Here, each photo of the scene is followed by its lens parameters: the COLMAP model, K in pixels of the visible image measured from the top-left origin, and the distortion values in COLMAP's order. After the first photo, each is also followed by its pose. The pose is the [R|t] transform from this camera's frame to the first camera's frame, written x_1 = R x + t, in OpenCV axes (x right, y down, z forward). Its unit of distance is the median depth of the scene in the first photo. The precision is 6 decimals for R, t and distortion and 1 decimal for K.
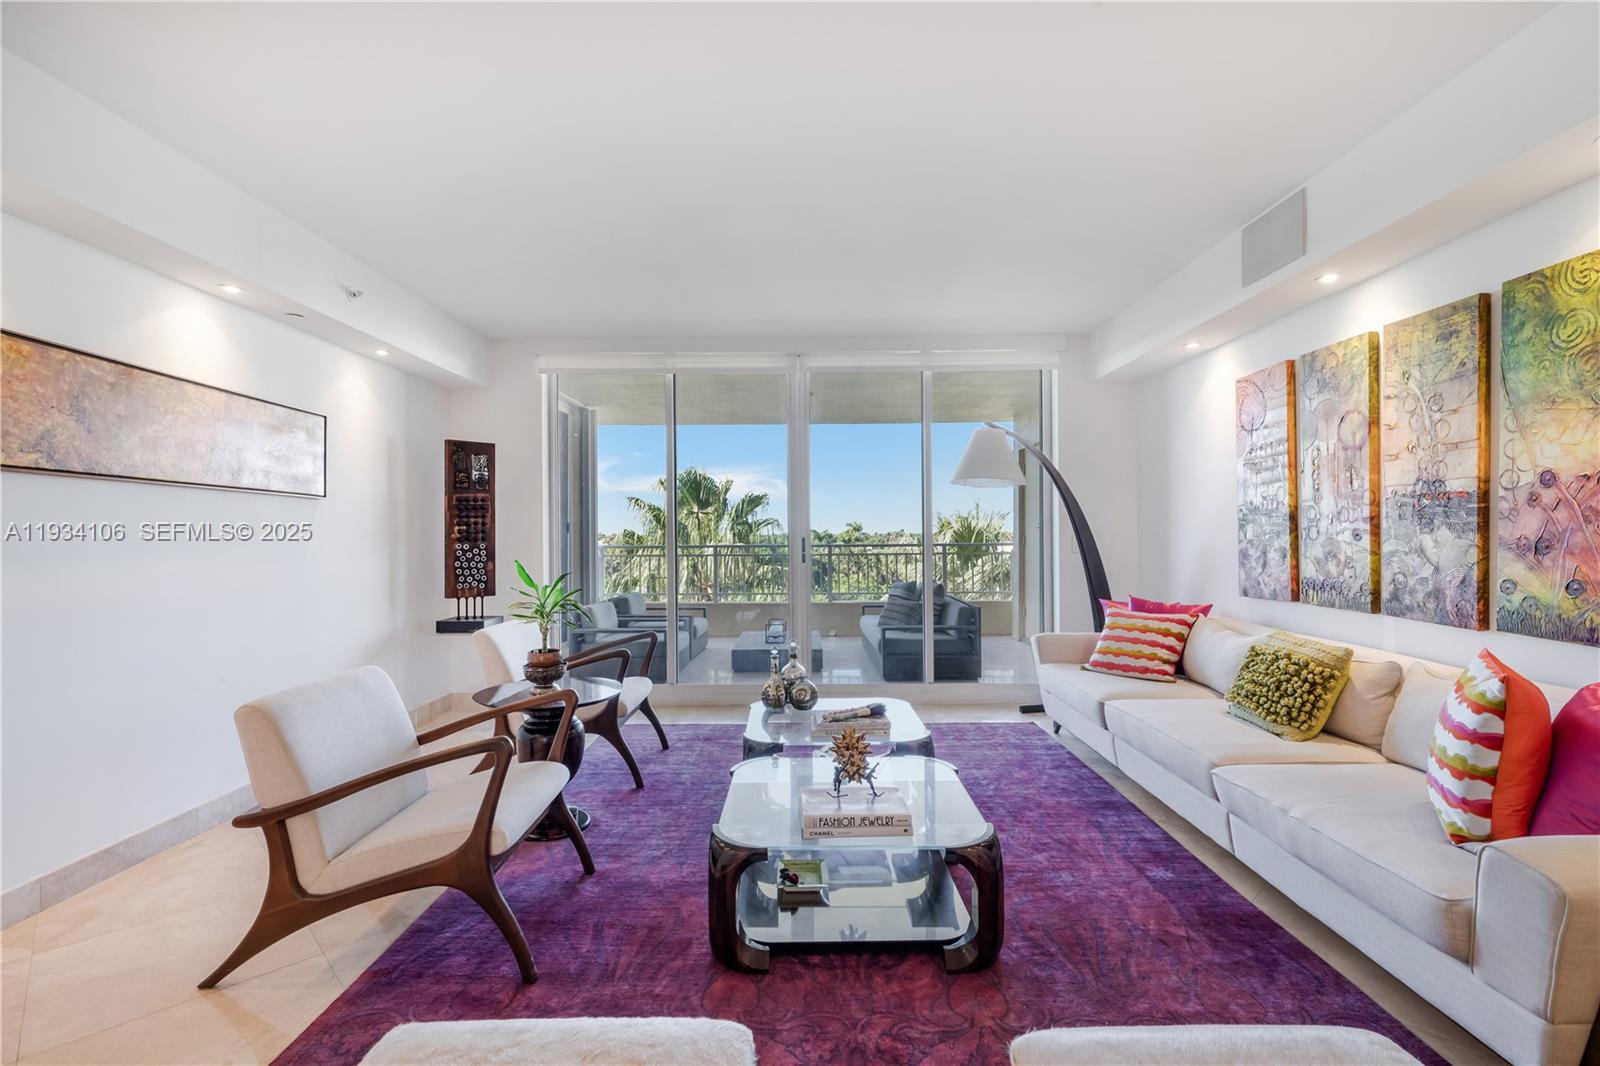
lens RADIAL K [[738.5, 0, 800.8], [0, 738.5, 532.2], [0, 0, 1]] dist [0.002114, 0.001659]
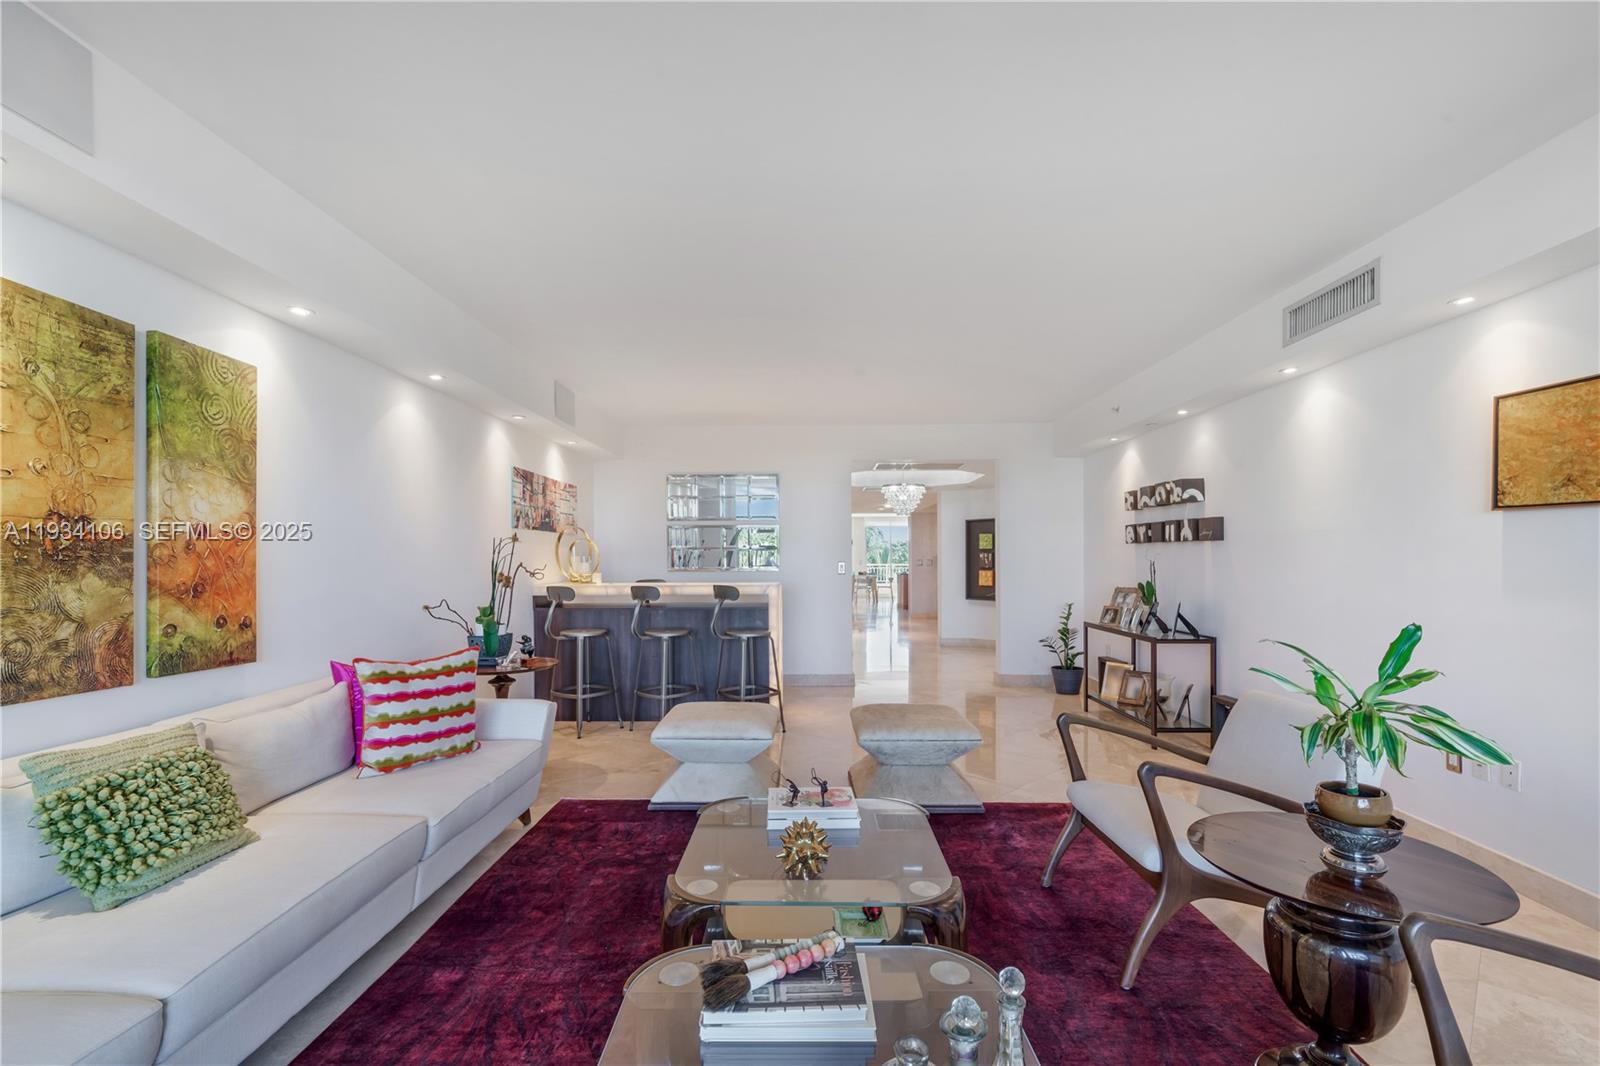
lens RADIAL K [[684.8, 0, 799.4], [0, 684.8, 546.2], [0, 0, 1]] dist [0.002246, -0.000384]
pose [[-0.999855, 0.010531, 0.013407, 0.057642], [0.010250, 0.999730, -0.020874, -0.013683], [-0.013624, -0.020733, -0.999692, 1.704135]]
